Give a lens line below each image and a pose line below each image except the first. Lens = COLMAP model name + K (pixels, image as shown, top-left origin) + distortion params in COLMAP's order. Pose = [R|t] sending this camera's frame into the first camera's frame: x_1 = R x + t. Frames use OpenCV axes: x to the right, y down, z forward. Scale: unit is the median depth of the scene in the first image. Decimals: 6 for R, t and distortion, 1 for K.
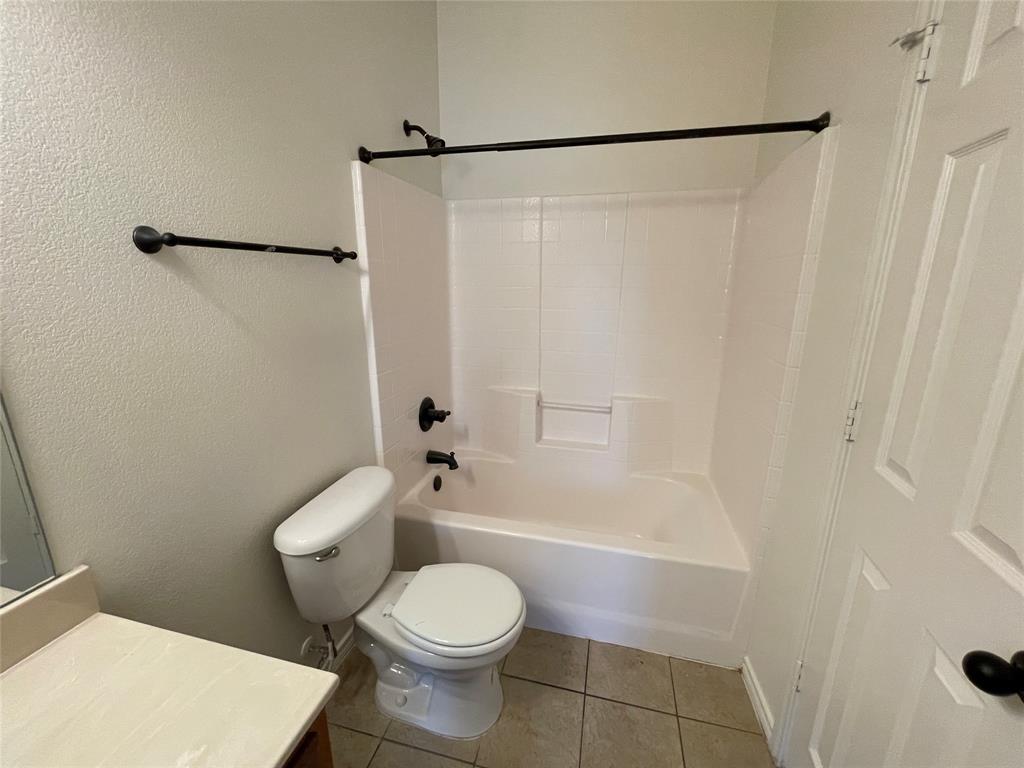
lens RADIAL K [[421.8, 0, 508.4], [0, 421.8, 386.8], [0, 0, 1]] dist [0.007269, -0.000061]
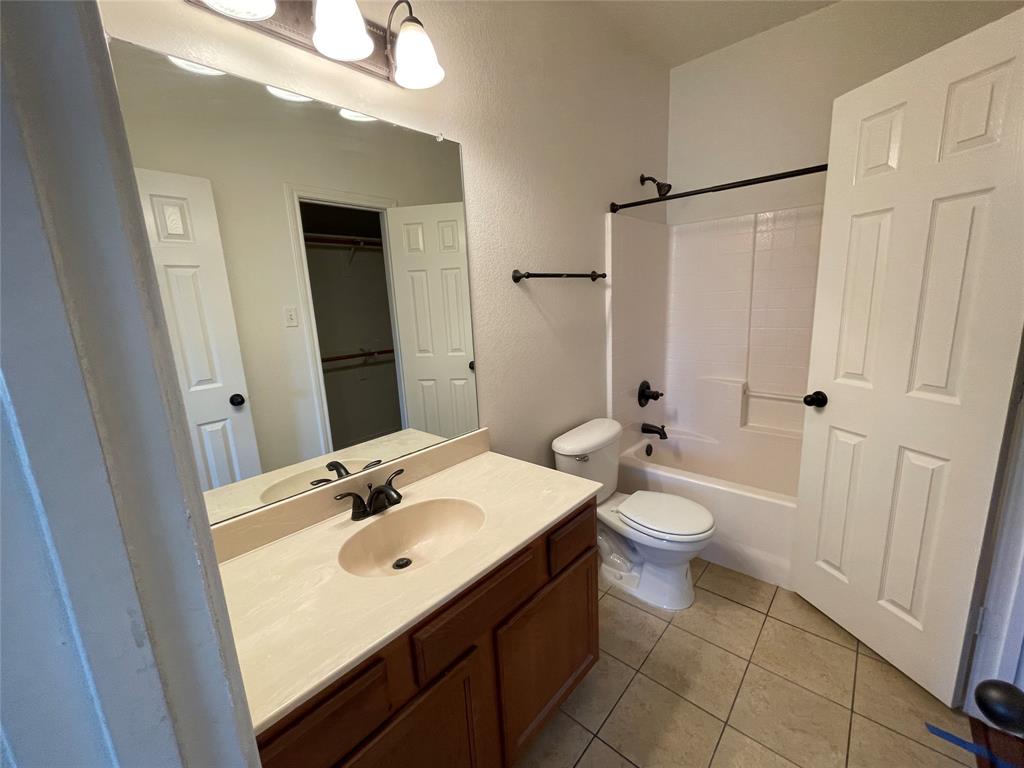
lens RADIAL K [[421.8, 0, 516.5], [0, 421.8, 389.6], [0, 0, 1]] dist [0.007269, -0.000061]
pose [[0.892173, 0.048547, -0.449077, 0.047791], [-0.060712, 0.998074, -0.012718, 0.117620], [0.447595, 0.038611, 0.893403, -0.415463]]
